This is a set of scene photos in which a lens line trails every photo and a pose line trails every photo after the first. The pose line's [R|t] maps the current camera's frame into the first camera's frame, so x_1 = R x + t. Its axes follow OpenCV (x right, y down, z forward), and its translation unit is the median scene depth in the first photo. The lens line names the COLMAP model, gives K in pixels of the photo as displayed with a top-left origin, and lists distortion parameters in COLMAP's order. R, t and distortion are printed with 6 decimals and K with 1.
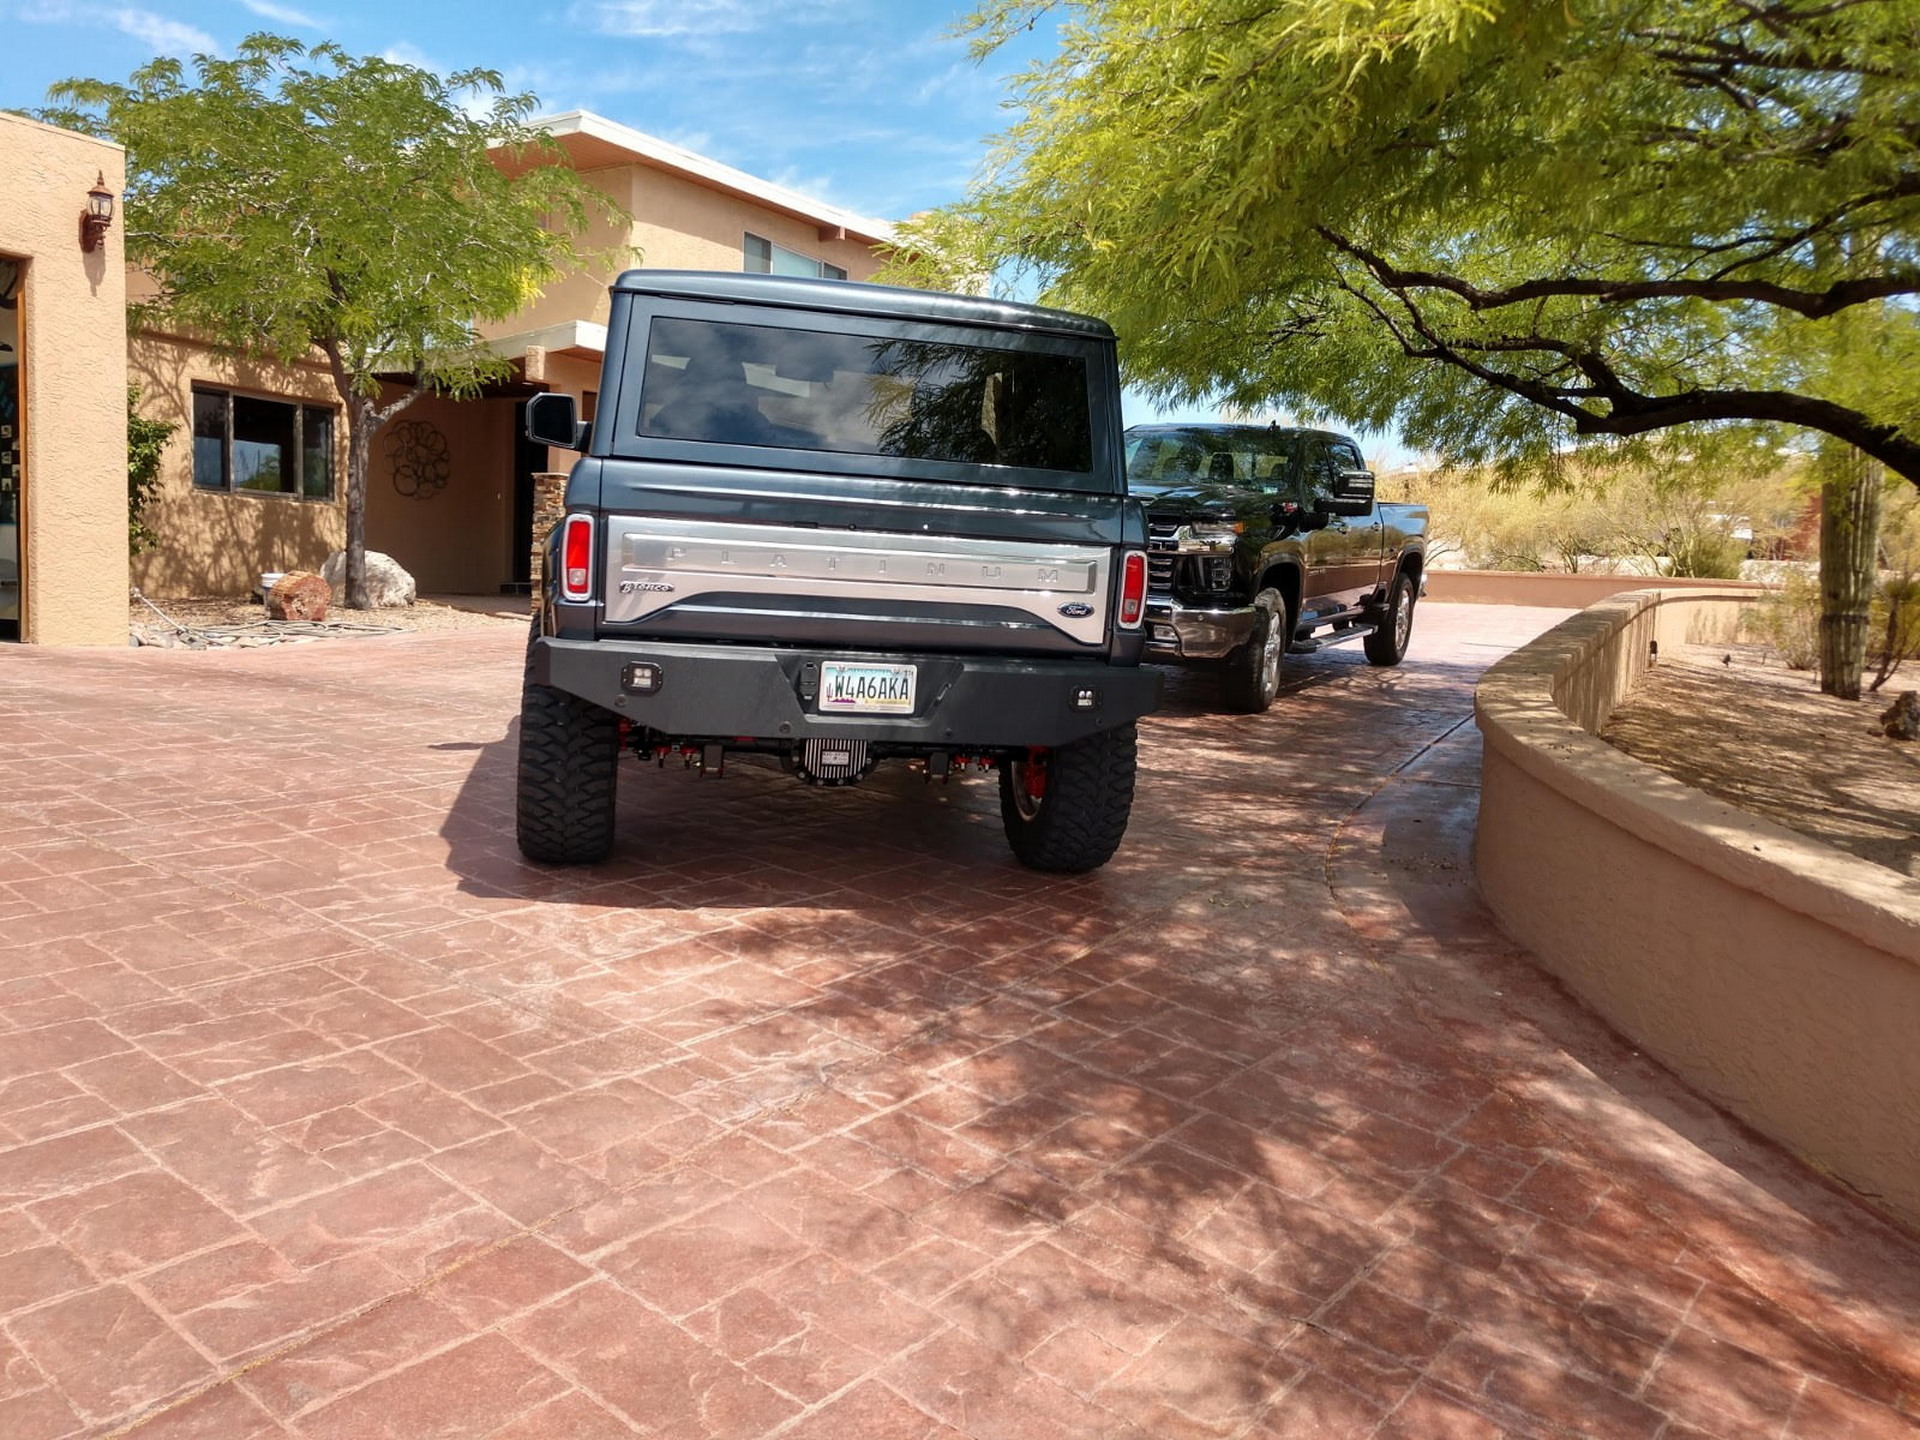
lens RADIAL K [[1451.6, 0, 959.1], [0, 1451.6, 716.3], [0, 0, 1]] dist [0.009044, -0.005879]
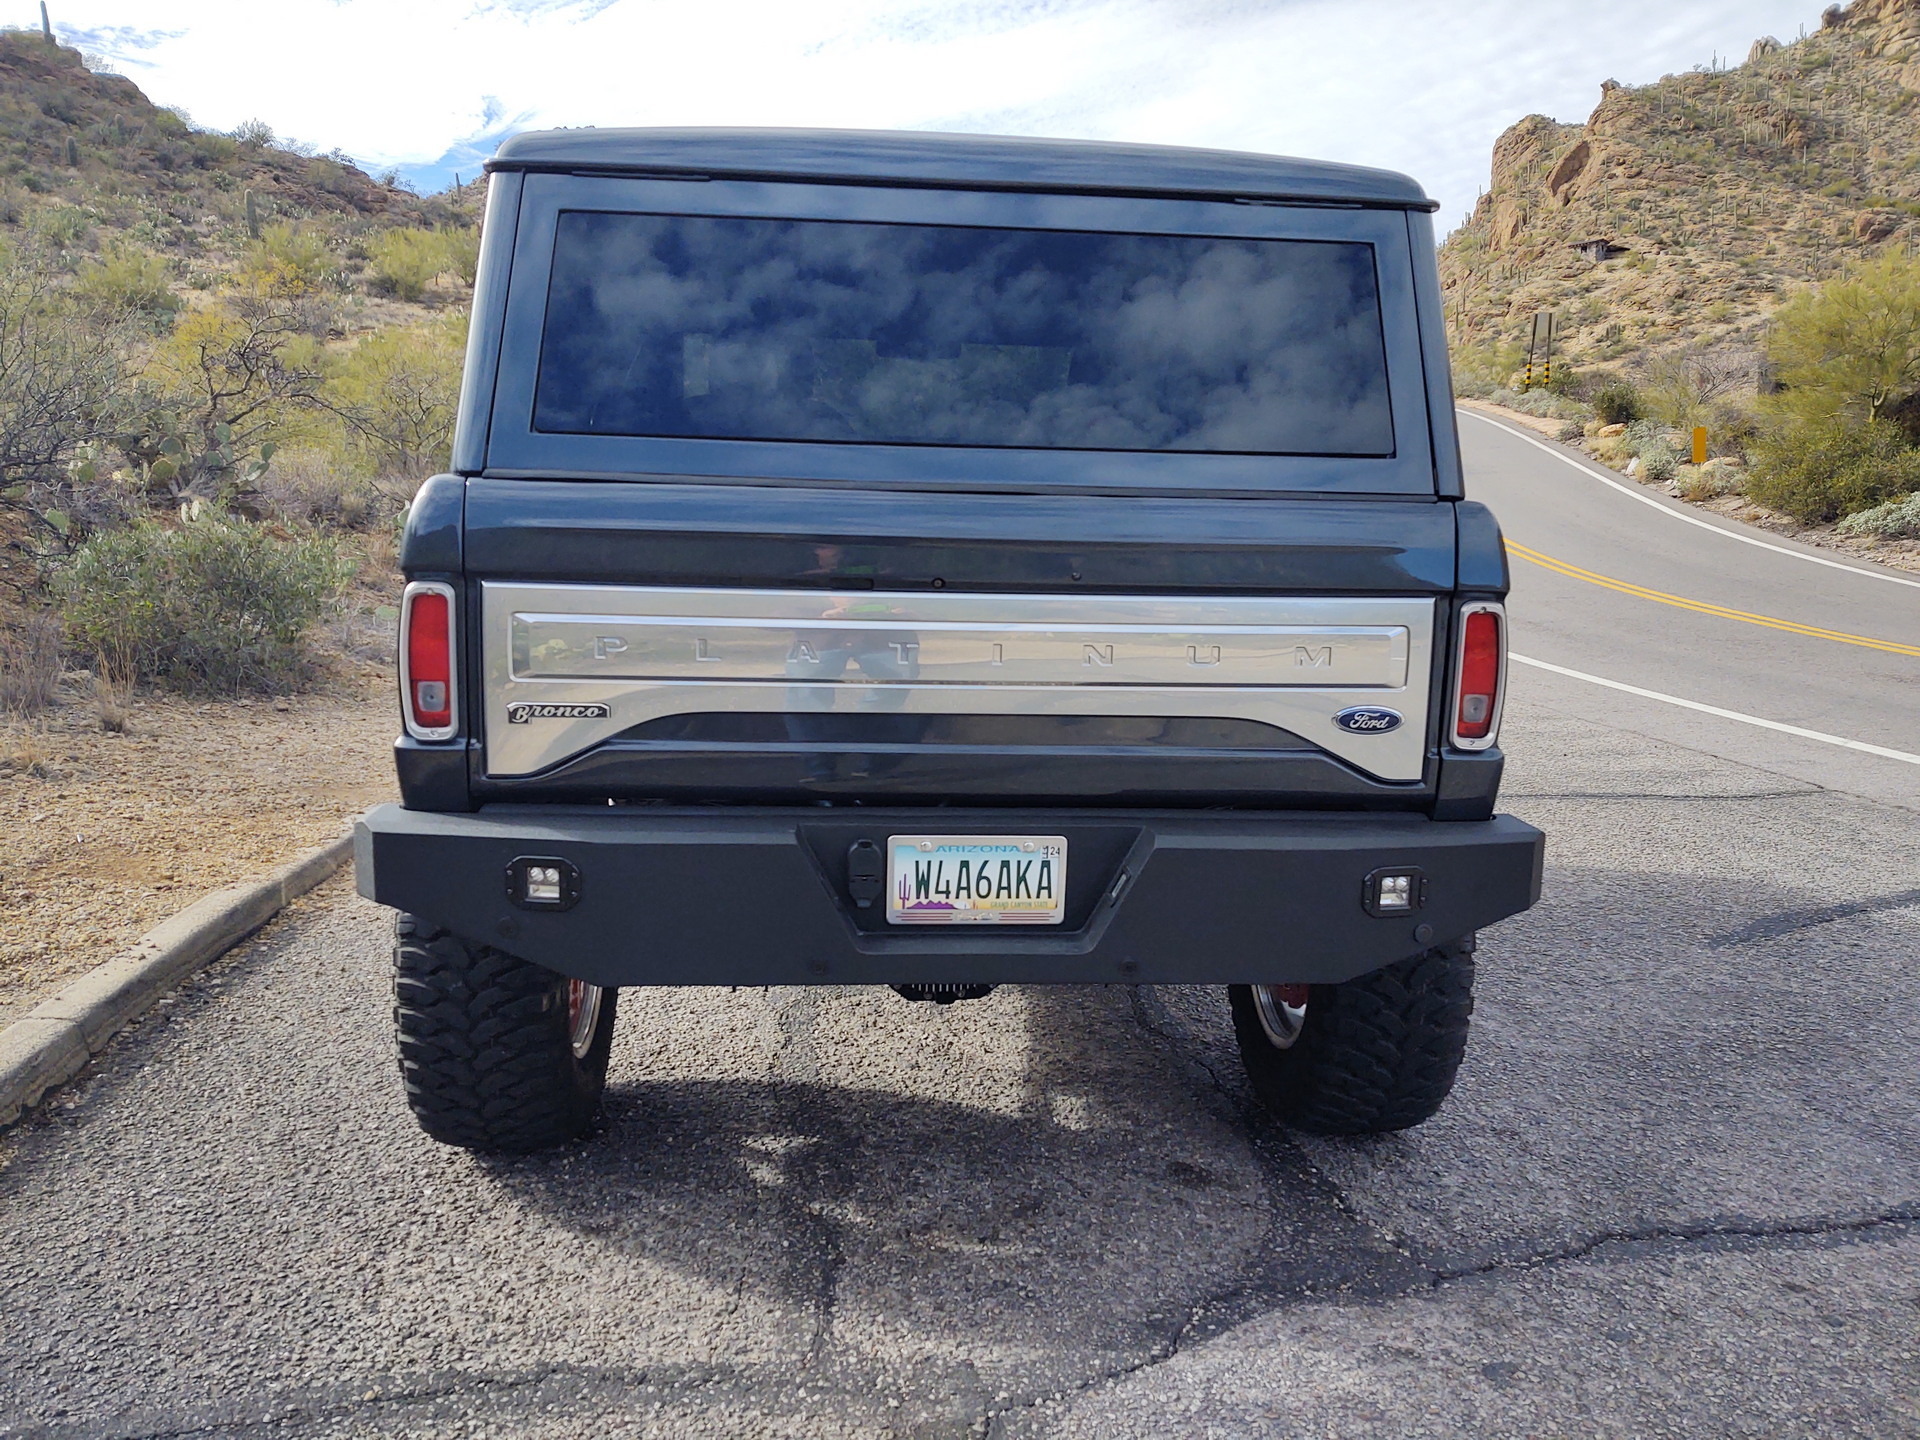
lens RADIAL K [[1451.6, 0, 965.6], [0, 1451.6, 723.4], [0, 0, 1]] dist [0.009044, -0.005879]
pose [[0.988767, -0.030342, -0.146350, 0.013624], [0.027235, 0.999360, -0.023190, -0.065275], [0.146960, 0.018944, 0.988961, 0.470275]]
